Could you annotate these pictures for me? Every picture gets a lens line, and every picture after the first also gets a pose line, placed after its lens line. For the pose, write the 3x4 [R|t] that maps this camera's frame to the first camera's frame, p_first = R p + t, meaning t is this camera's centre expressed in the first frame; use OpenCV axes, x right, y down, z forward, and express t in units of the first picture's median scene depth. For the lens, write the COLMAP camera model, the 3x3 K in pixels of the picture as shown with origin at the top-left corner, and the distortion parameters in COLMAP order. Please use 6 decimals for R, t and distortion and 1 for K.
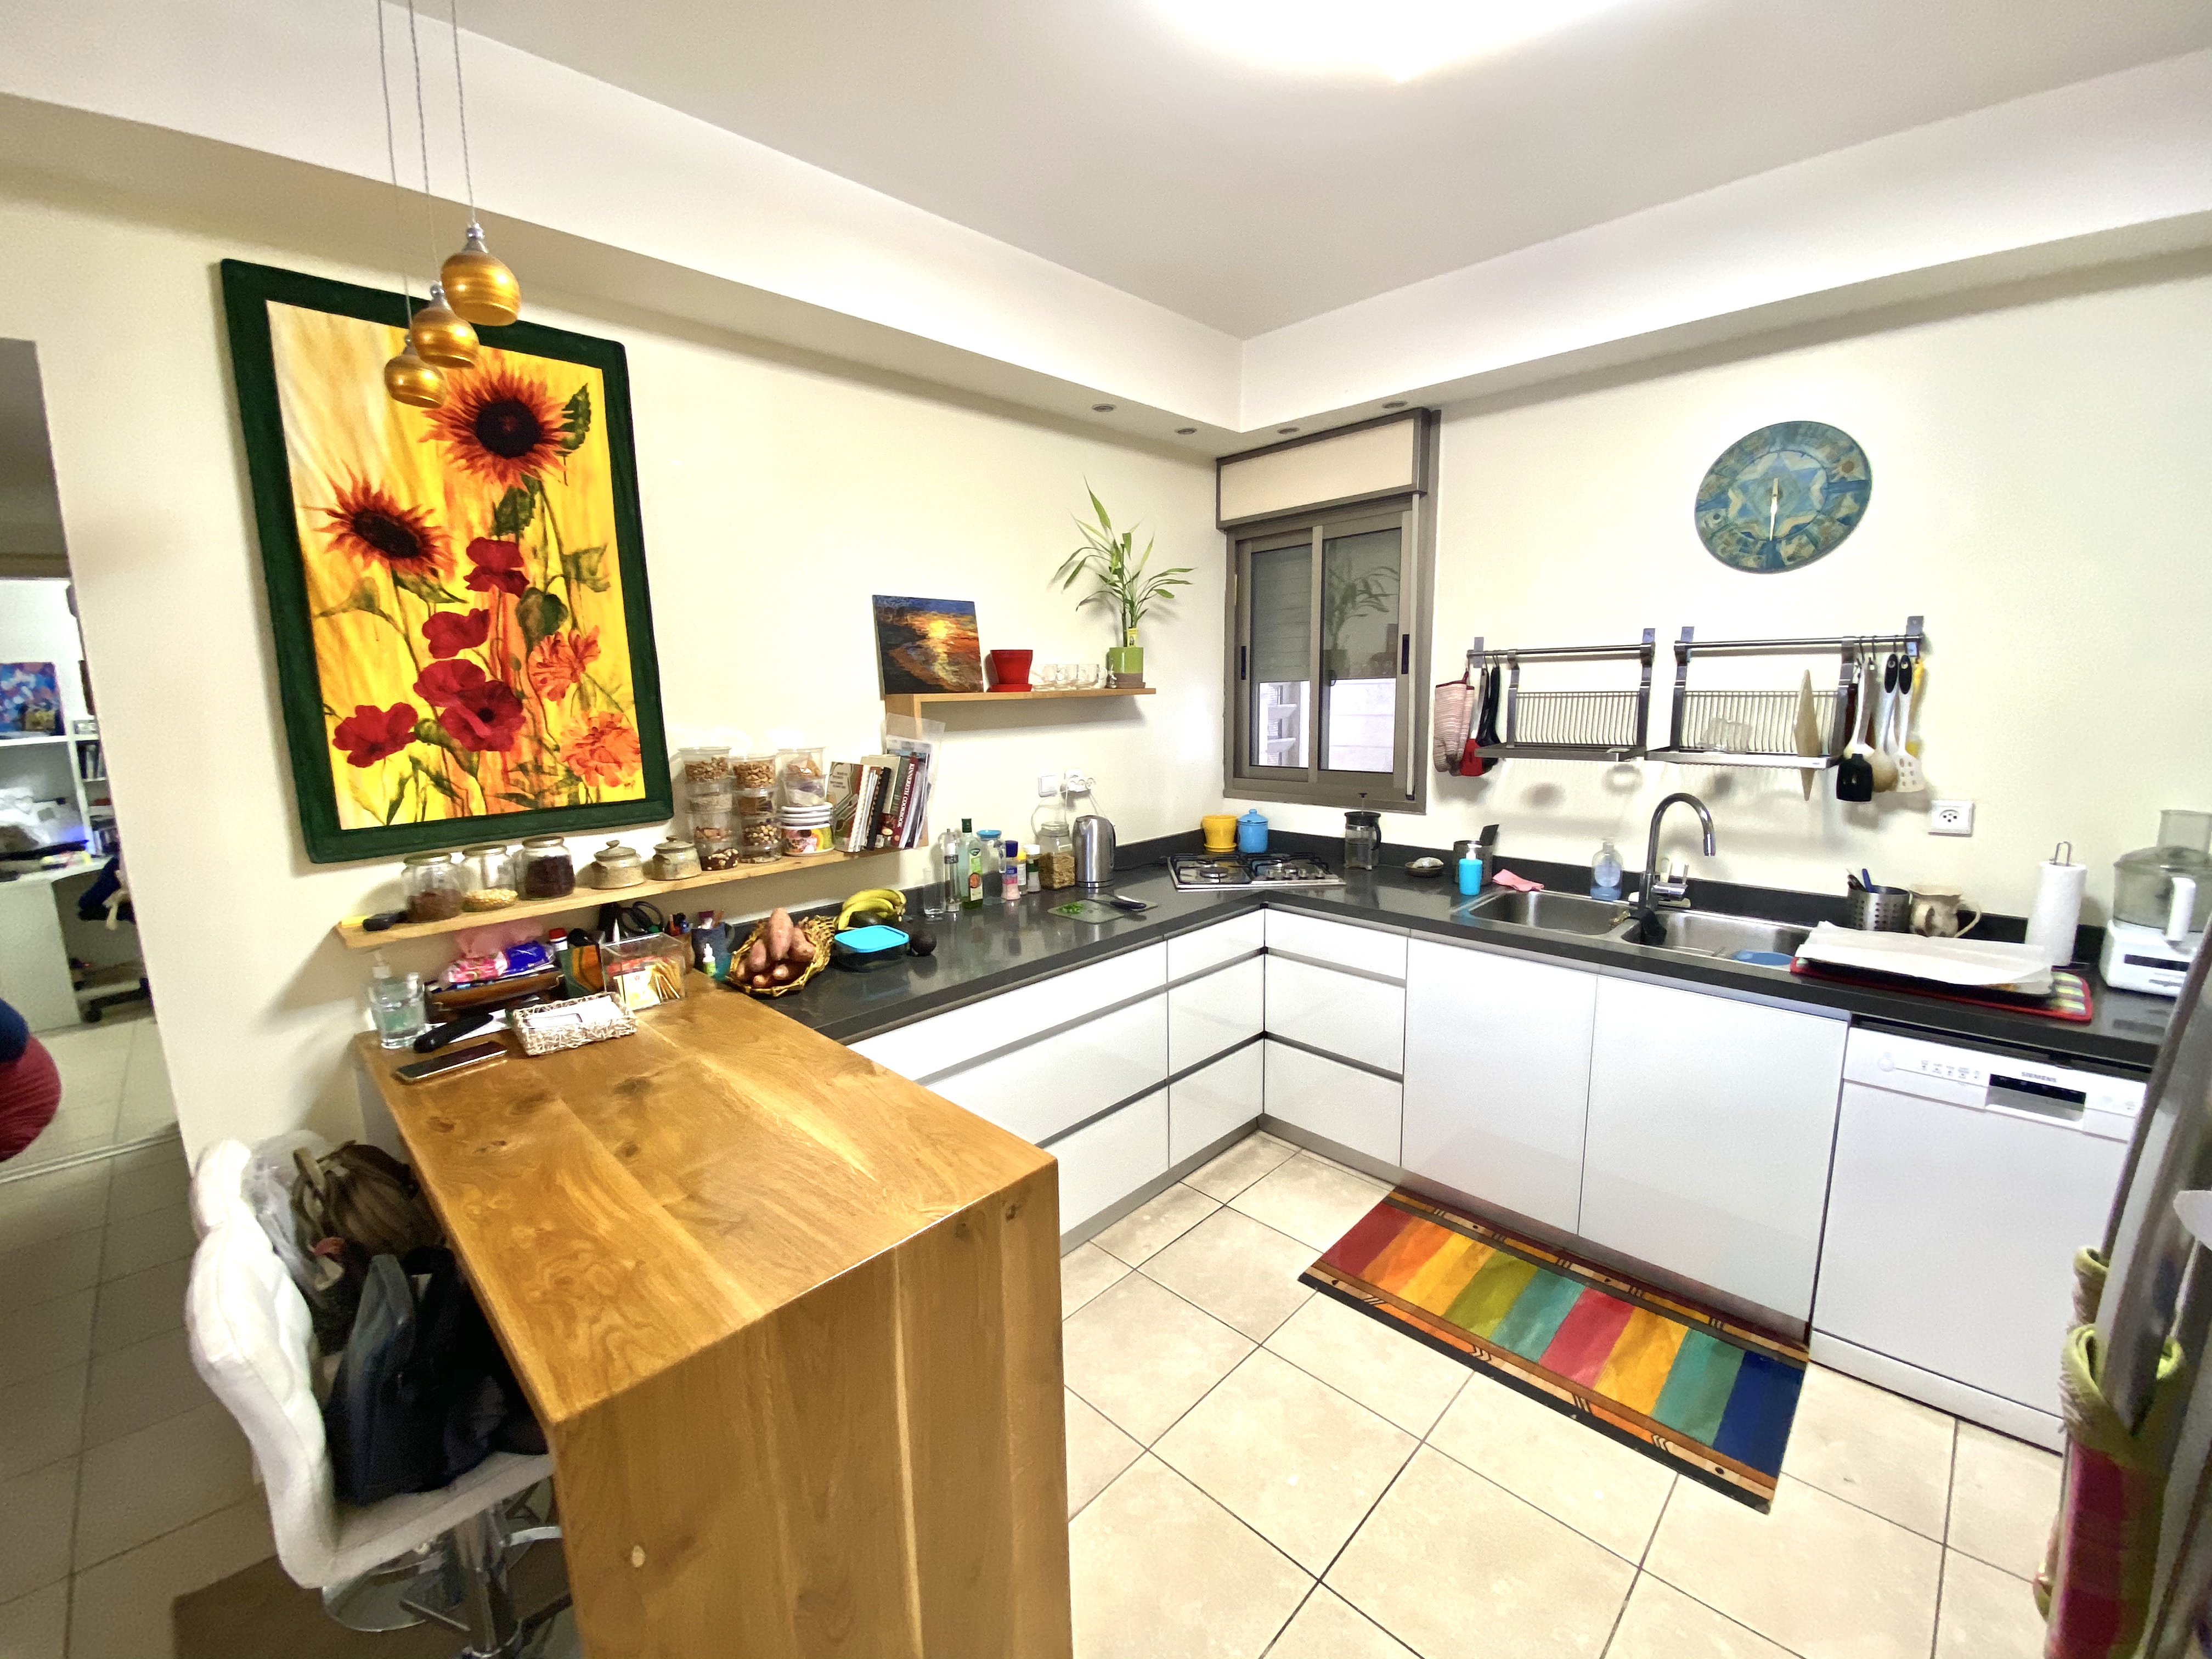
lens RADIAL K [[898.2, 0, 1106.0], [0, 898.2, 829.5], [0, 0, 1]] dist [0.000500, -0.009692]
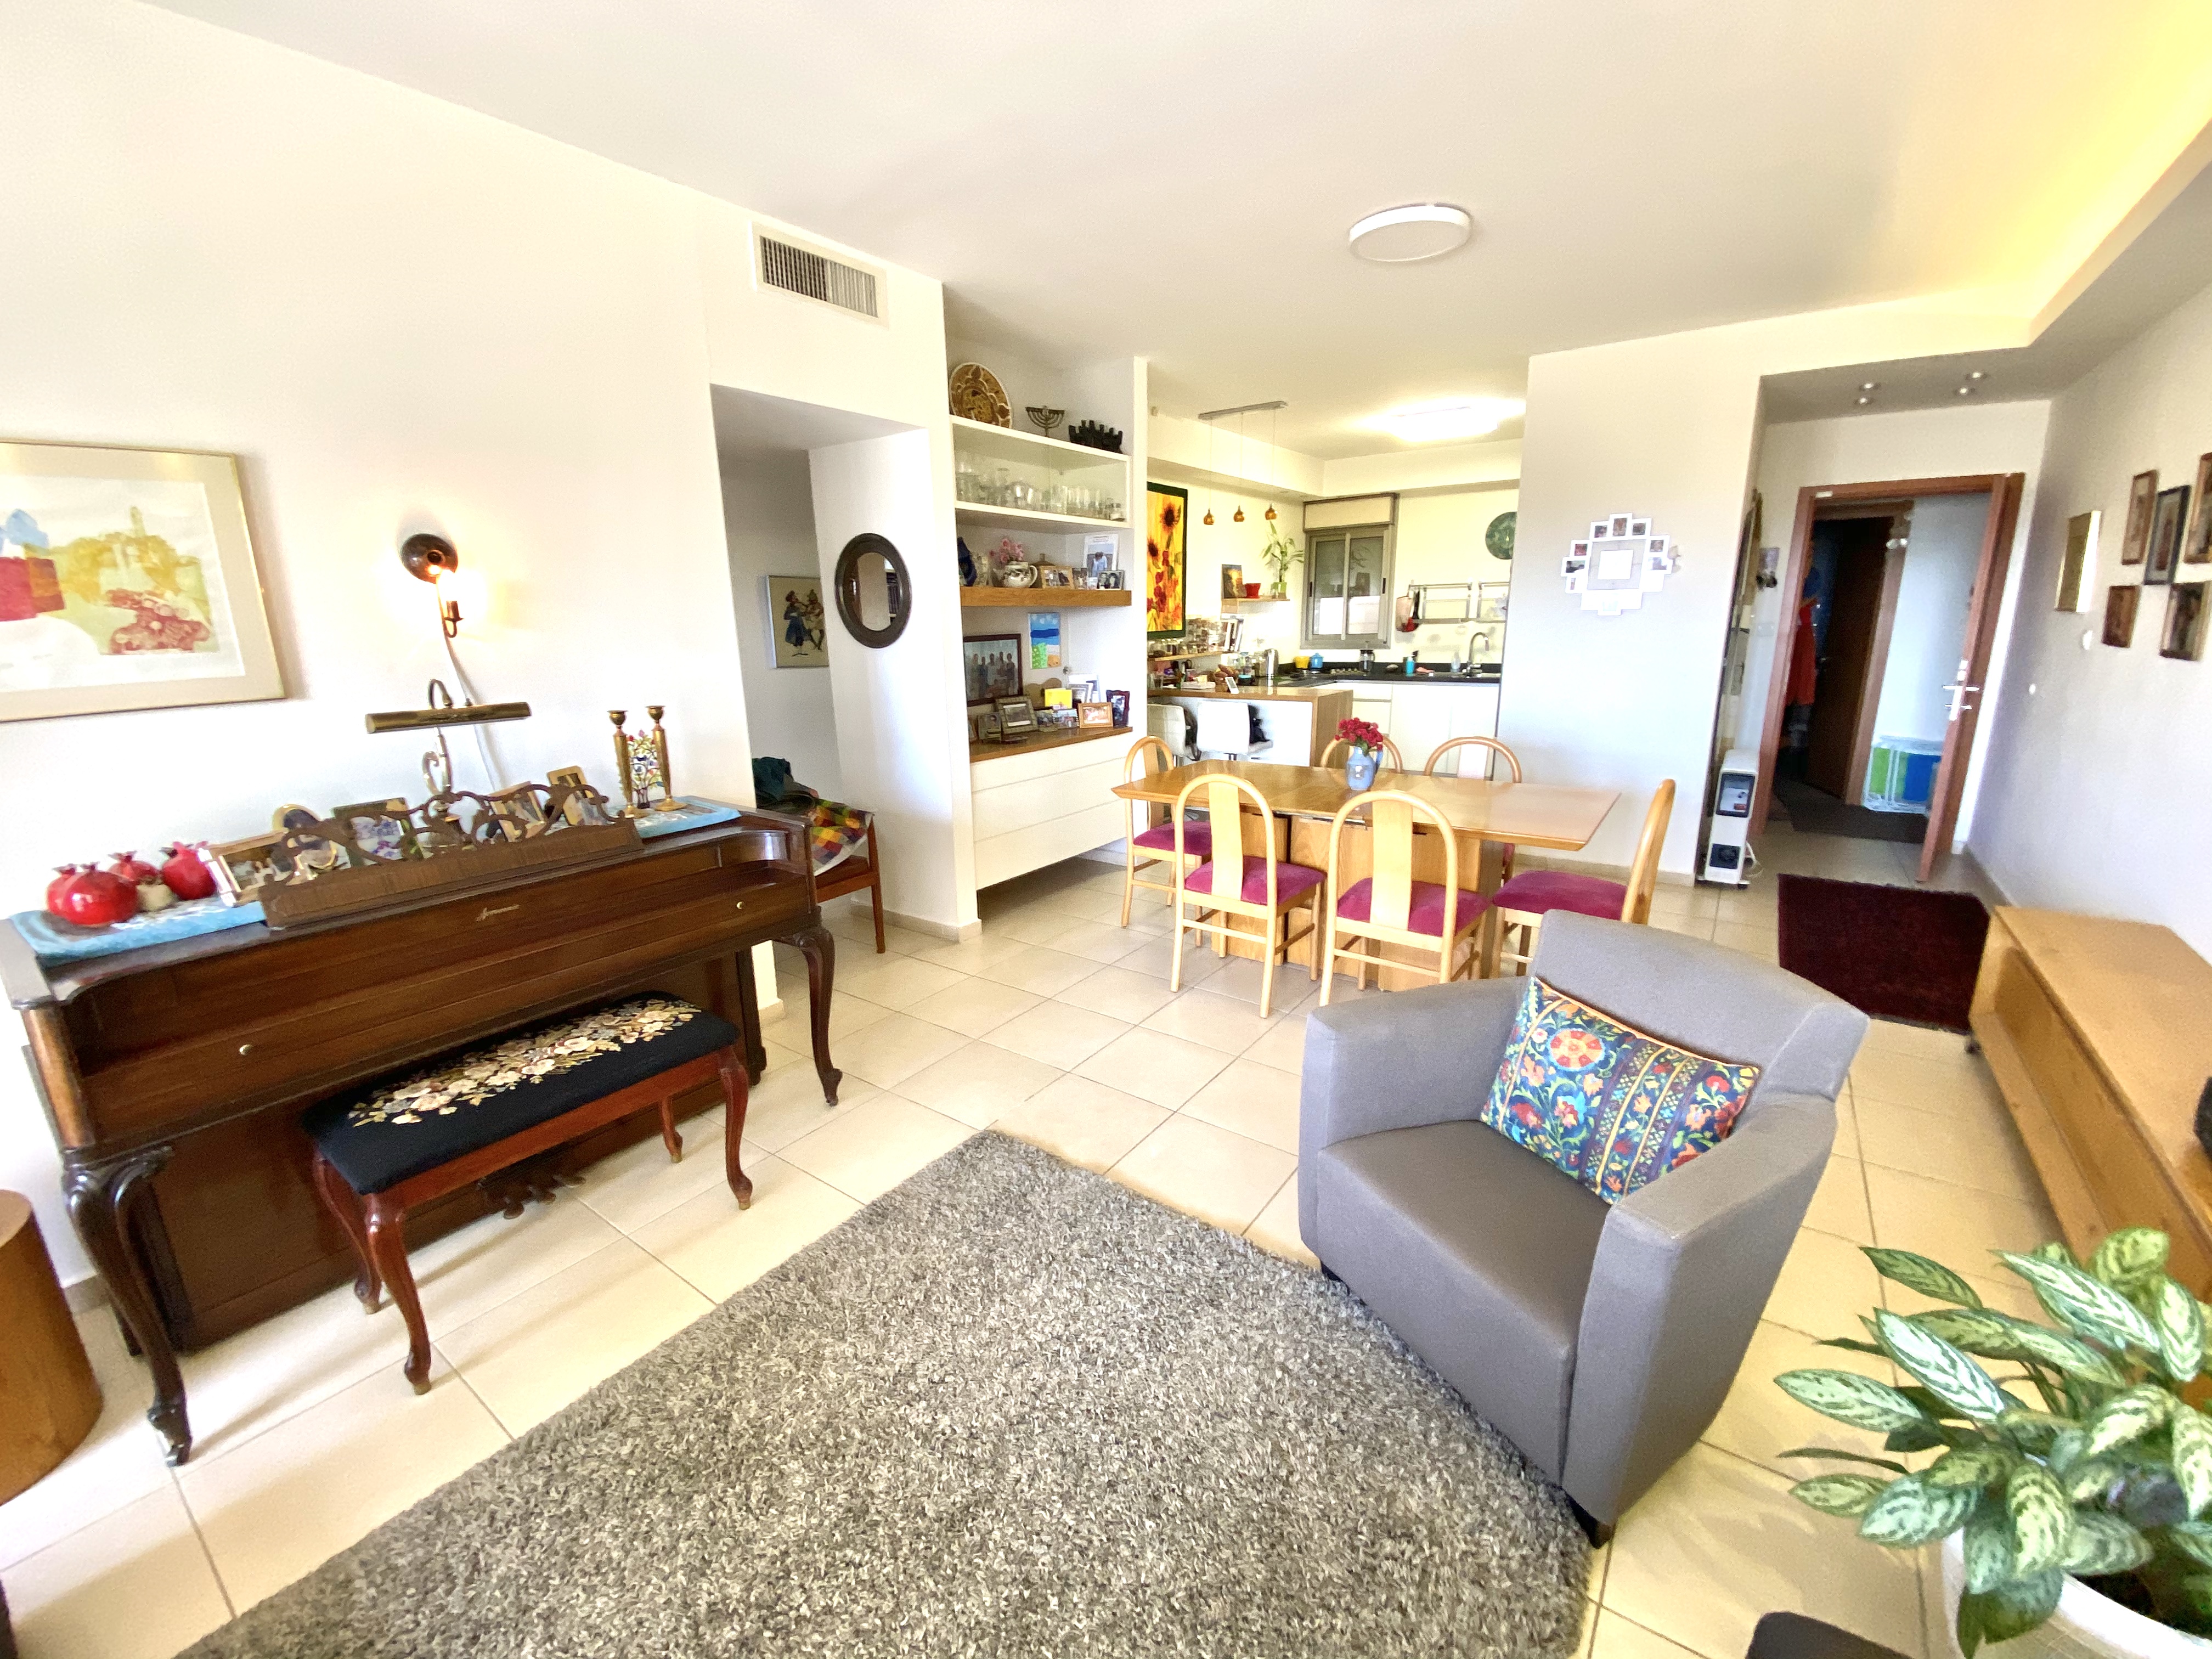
lens RADIAL K [[889.6, 0, 1099.0], [0, 889.6, 853.0], [0, 0, 1]] dist [0.000986, -0.009283]
pose [[0.989177, -0.037709, 0.141797, -1.011922], [0.024011, 0.994985, 0.097100, 0.350858], [-0.144747, -0.092644, 0.985122, -1.719930]]
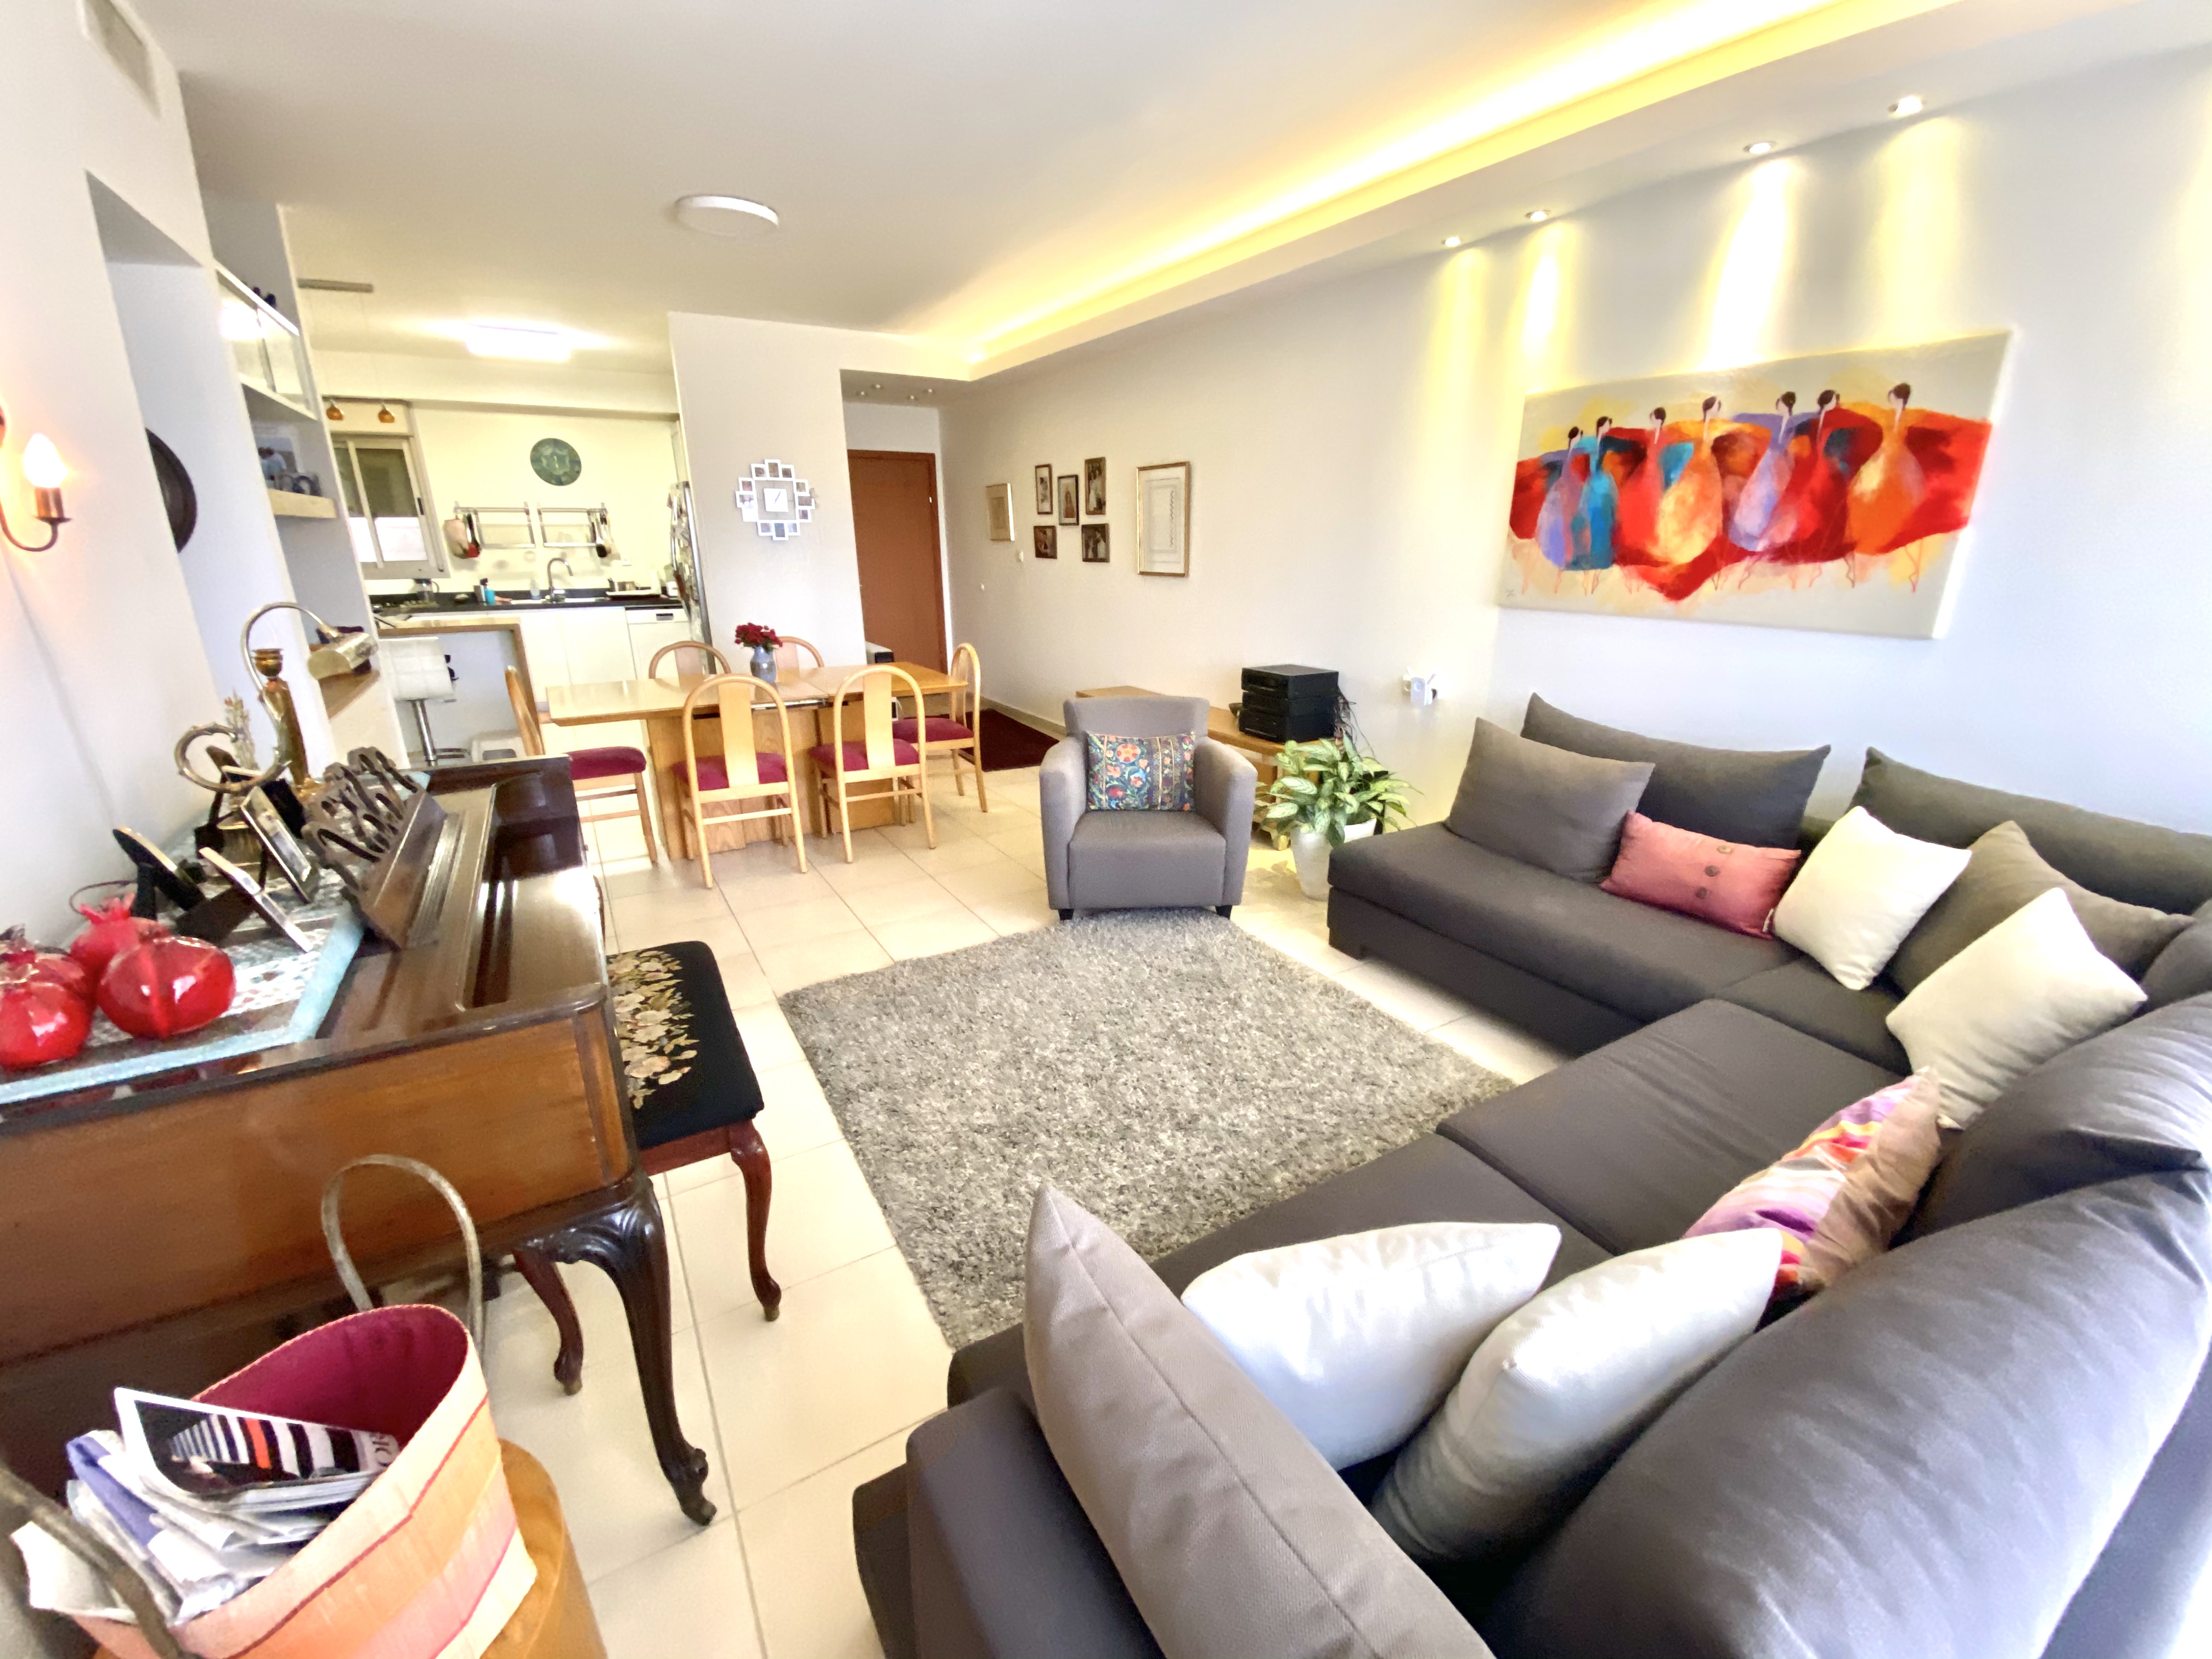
lens RADIAL K [[889.6, 0, 1099.0], [0, 889.6, 853.0], [0, 0, 1]] dist [0.000986, -0.009283]
pose [[0.256139, -0.308049, 0.916242, -1.839269], [0.152219, 0.948890, 0.276472, 0.333905], [-0.954580, 0.068654, 0.289939, -1.483946]]
